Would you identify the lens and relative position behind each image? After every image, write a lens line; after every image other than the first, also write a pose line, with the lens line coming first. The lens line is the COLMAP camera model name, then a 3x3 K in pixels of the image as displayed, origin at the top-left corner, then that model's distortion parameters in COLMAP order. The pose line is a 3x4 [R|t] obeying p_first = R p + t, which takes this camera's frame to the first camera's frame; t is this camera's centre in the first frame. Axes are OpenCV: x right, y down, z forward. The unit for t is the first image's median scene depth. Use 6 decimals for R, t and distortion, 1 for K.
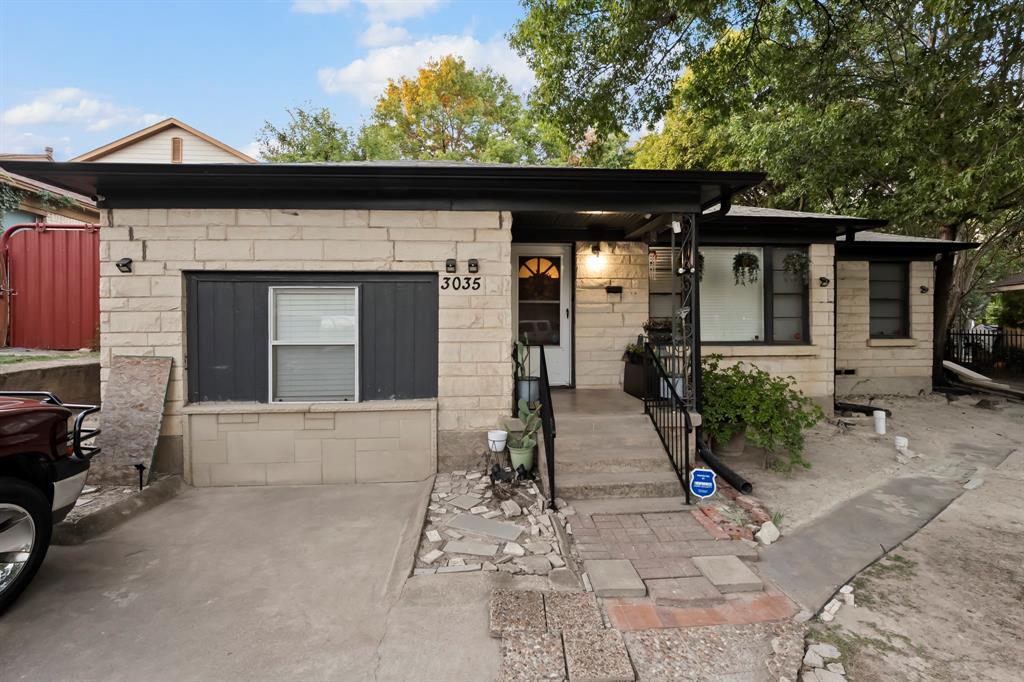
lens RADIAL K [[408.9, 0, 492.5], [0, 408.9, 312.2], [0, 0, 1]] dist [-0.014427, -0.000052]
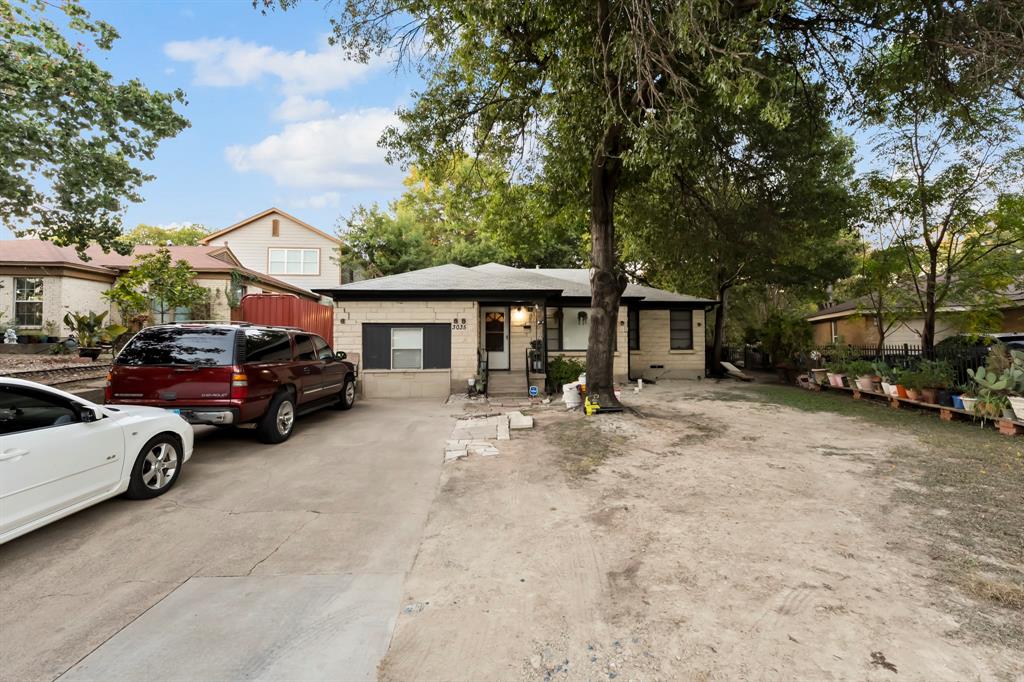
lens RADIAL K [[408.9, 0, 497.2], [0, 408.9, 332.3], [0, 0, 1]] dist [-0.014427, -0.000052]
pose [[0.999967, -0.000306, -0.008152, 0.206087], [0.000303, 1.000000, -0.000375, -0.033434], [0.008152, 0.000373, 0.999967, -1.798737]]
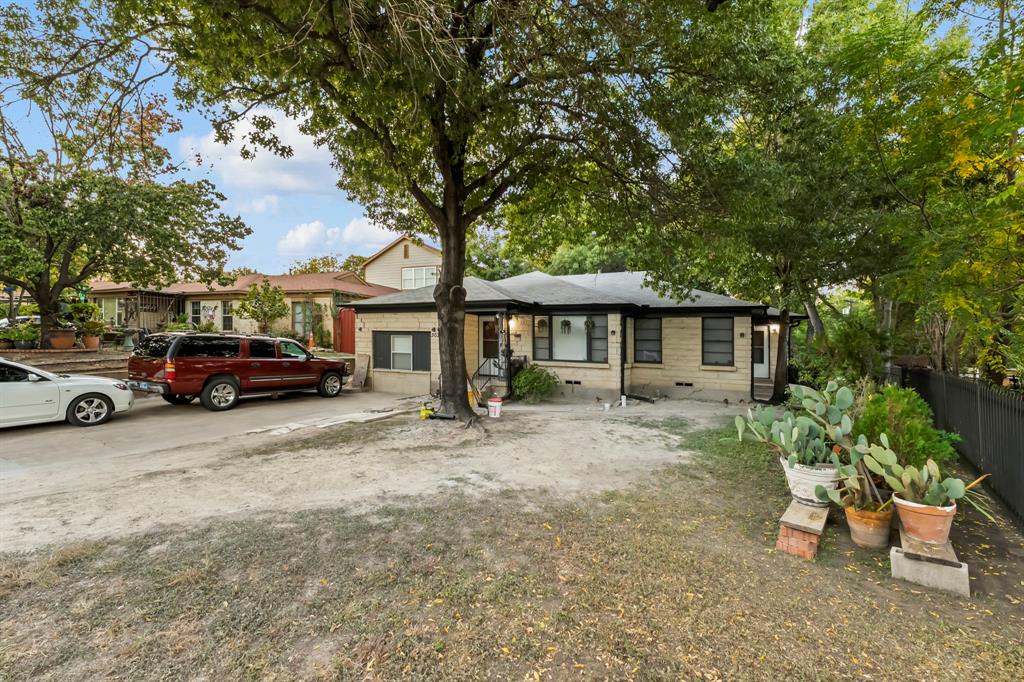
lens RADIAL K [[408.9, 0, 510.8], [0, 408.9, 350.0], [0, 0, 1]] dist [-0.014427, -0.000052]
pose [[0.879183, 0.029431, -0.475575, 1.903041], [-0.016619, 0.999377, 0.031123, -0.061599], [0.476195, -0.019459, 0.879124, -1.482977]]
